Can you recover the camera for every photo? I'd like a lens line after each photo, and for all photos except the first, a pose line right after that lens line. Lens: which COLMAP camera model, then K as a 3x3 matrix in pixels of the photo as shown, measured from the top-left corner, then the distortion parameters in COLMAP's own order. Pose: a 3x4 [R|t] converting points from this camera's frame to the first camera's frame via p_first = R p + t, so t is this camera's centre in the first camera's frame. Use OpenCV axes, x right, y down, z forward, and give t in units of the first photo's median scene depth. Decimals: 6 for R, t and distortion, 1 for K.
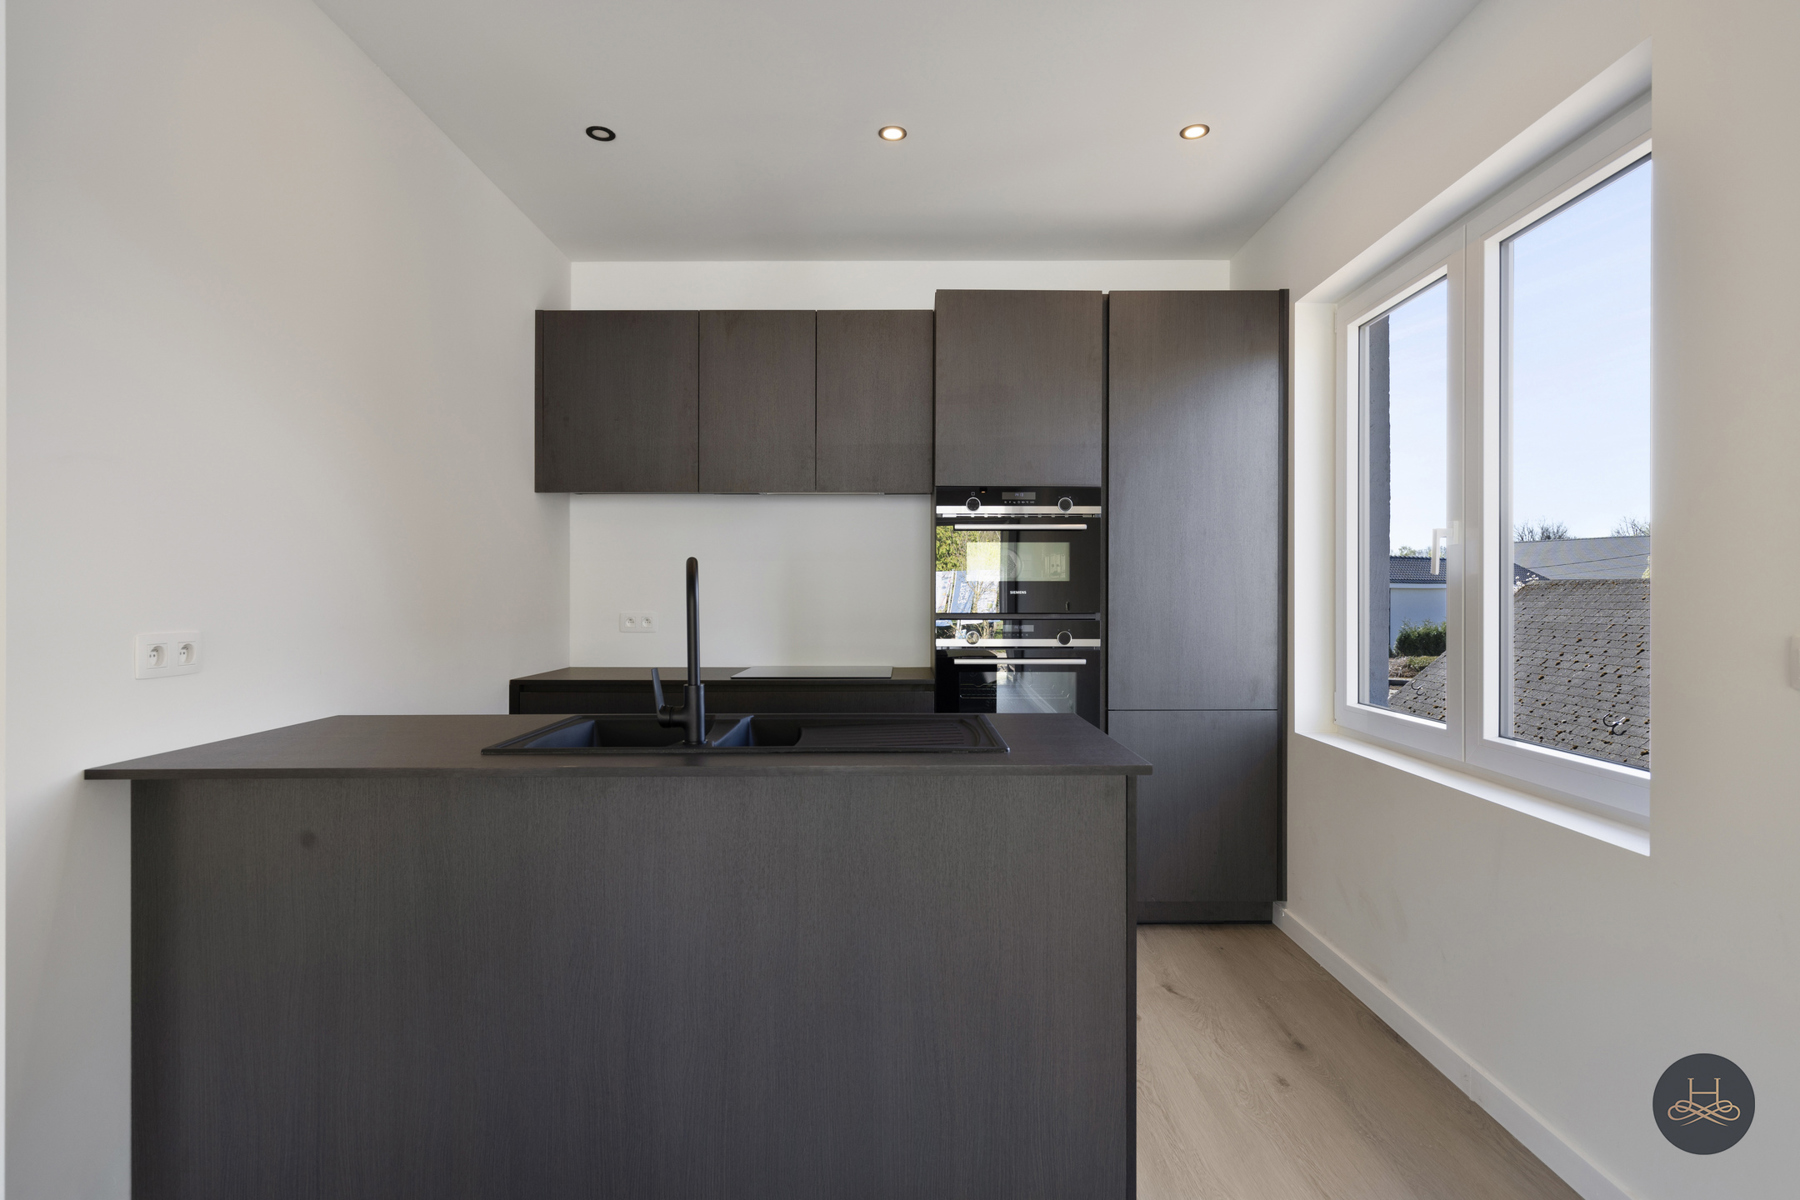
lens RADIAL K [[885.2, 0, 900.0], [0, 885.2, 600.0], [0, 0, 1]] dist [-0.001053, -0.000320]
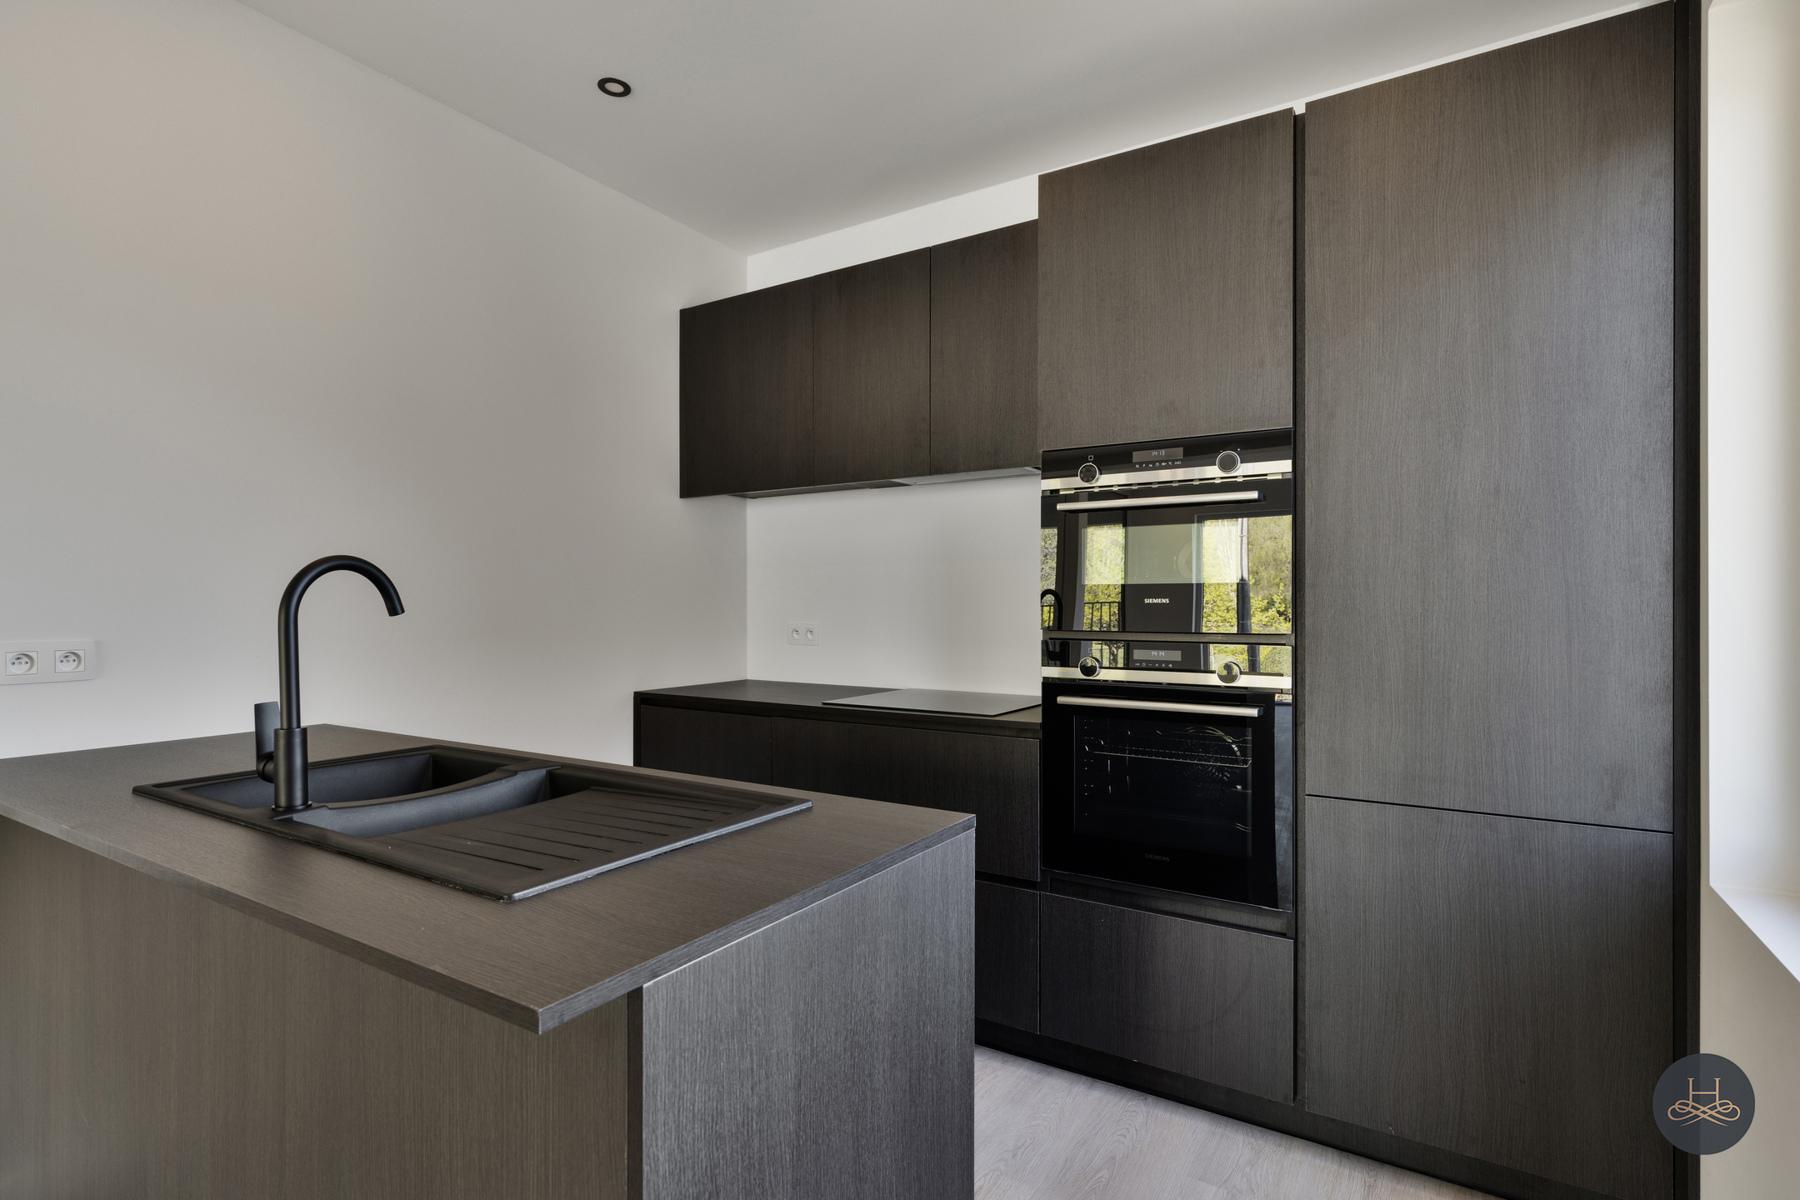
lens RADIAL K [[869.0, 0, 900.0], [0, 869.0, 600.0], [0, 0, 1]] dist [0.001979, -0.000089]
pose [[0.850239, -0.002928, -0.526388, 0.313188], [0.002810, 0.999996, -0.001023, -0.009079], [0.526389, -0.000609, 0.850244, 0.346636]]
